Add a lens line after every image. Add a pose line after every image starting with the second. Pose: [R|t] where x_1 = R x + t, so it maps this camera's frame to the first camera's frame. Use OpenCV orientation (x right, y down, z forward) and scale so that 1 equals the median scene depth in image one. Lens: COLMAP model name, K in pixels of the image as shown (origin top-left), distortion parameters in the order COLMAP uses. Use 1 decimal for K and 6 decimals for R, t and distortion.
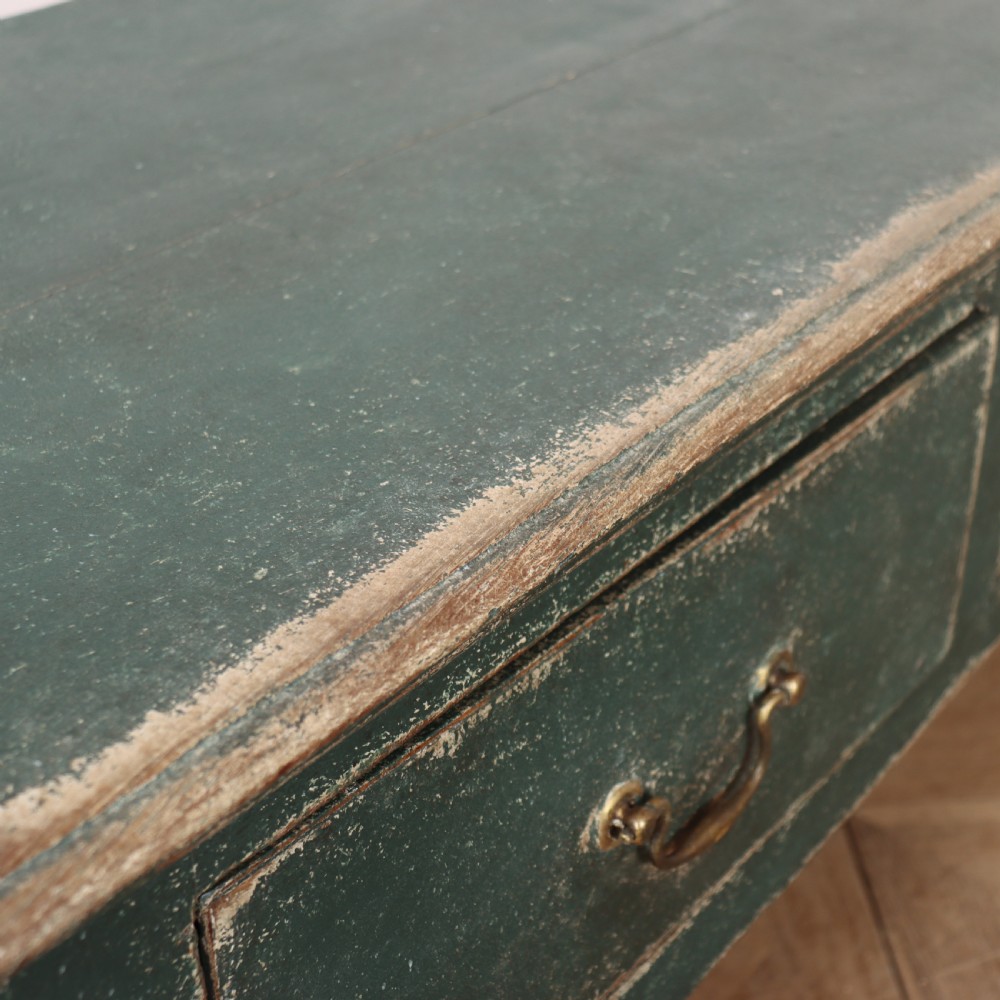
lens RADIAL K [[1692.5, 0, 499.7], [0, 1692.5, 496.9], [0, 0, 1]] dist [-0.068375, 0.125254]
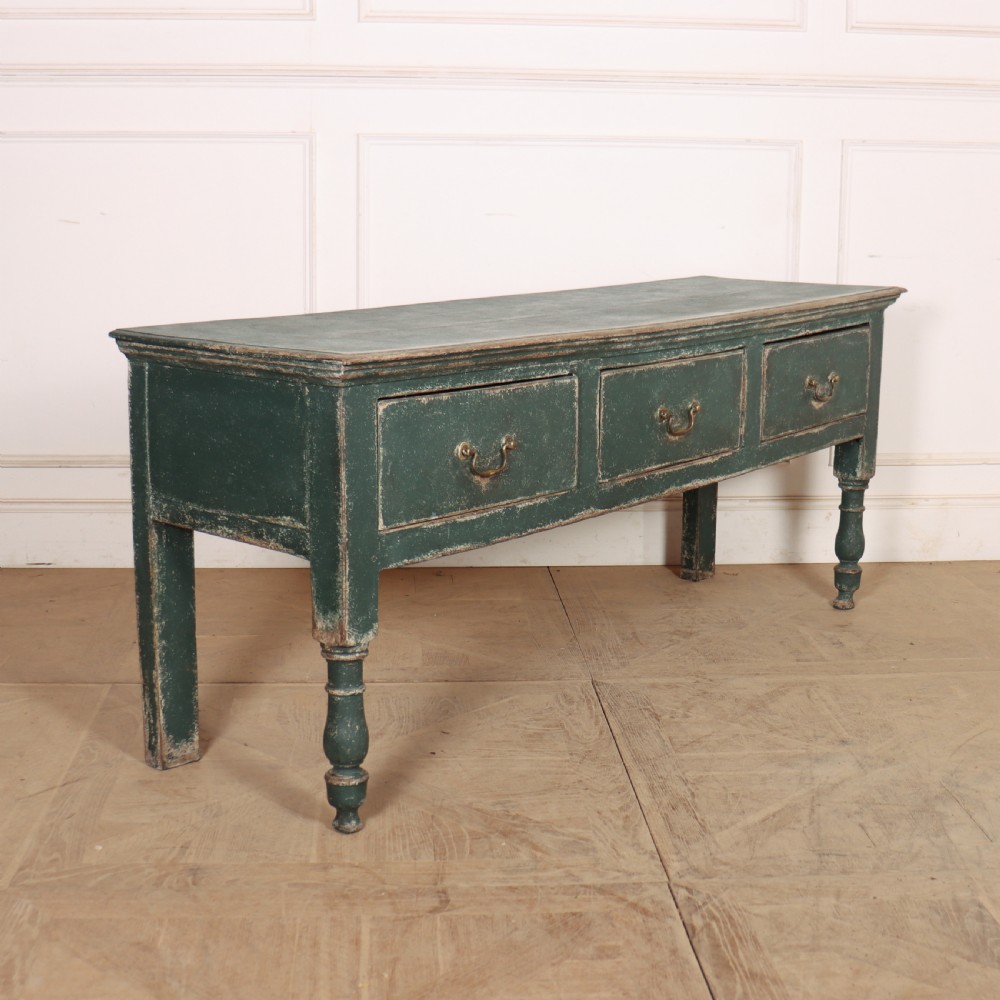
lens RADIAL K [[1624.4, 0, 518.1], [0, 1624.4, 504.1], [0, 0, 1]] dist [-0.179123, 0.119656]
pose [[0.999714, 0.021077, 0.011299, 0.183024], [-0.015835, 0.937469, -0.347708, 1.949748], [-0.017922, 0.347429, 0.937535, -3.129771]]
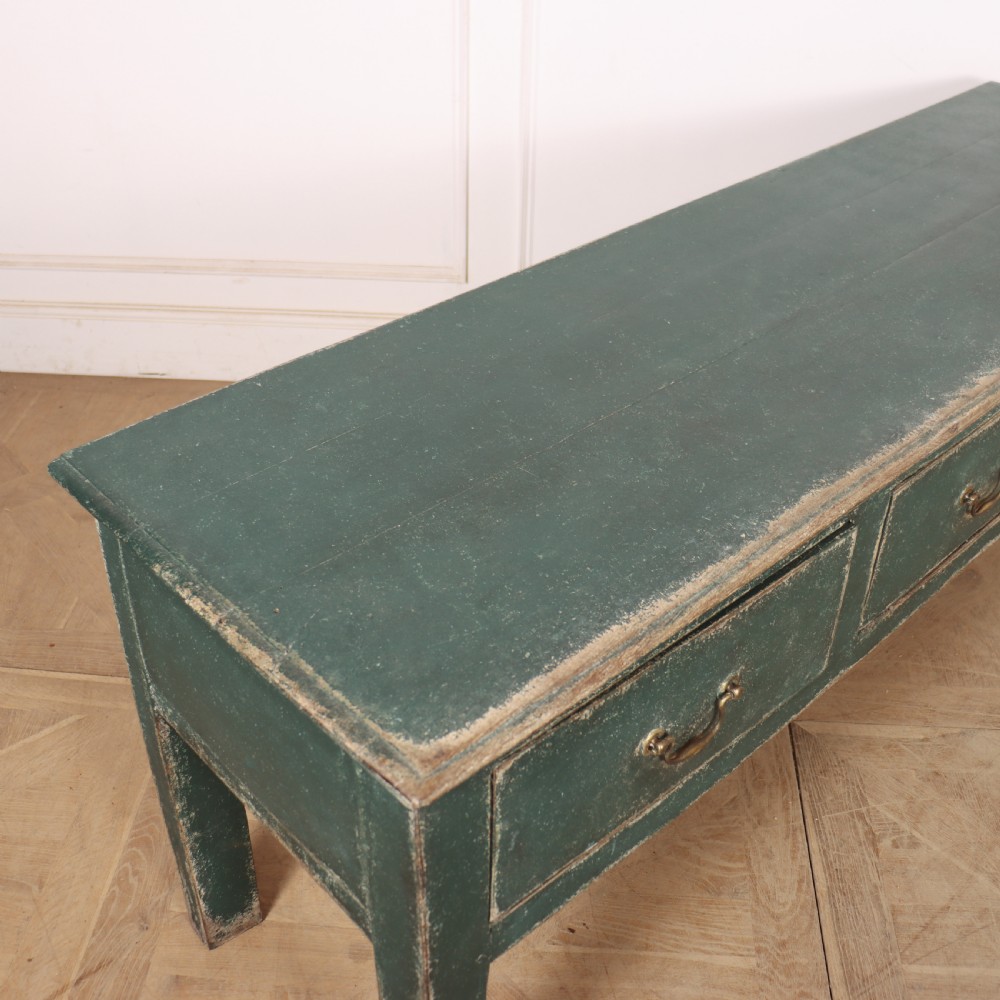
lens RADIAL K [[1217.0, 0, 462.5], [0, 1217.0, 497.0], [0, 0, 1]] dist [-0.151524, 0.094044]
pose [[0.986933, 0.102287, -0.124502, -0.020877], [-0.094602, 0.993314, 0.066161, -0.276155], [0.130437, -0.053518, 0.990011, -0.803618]]
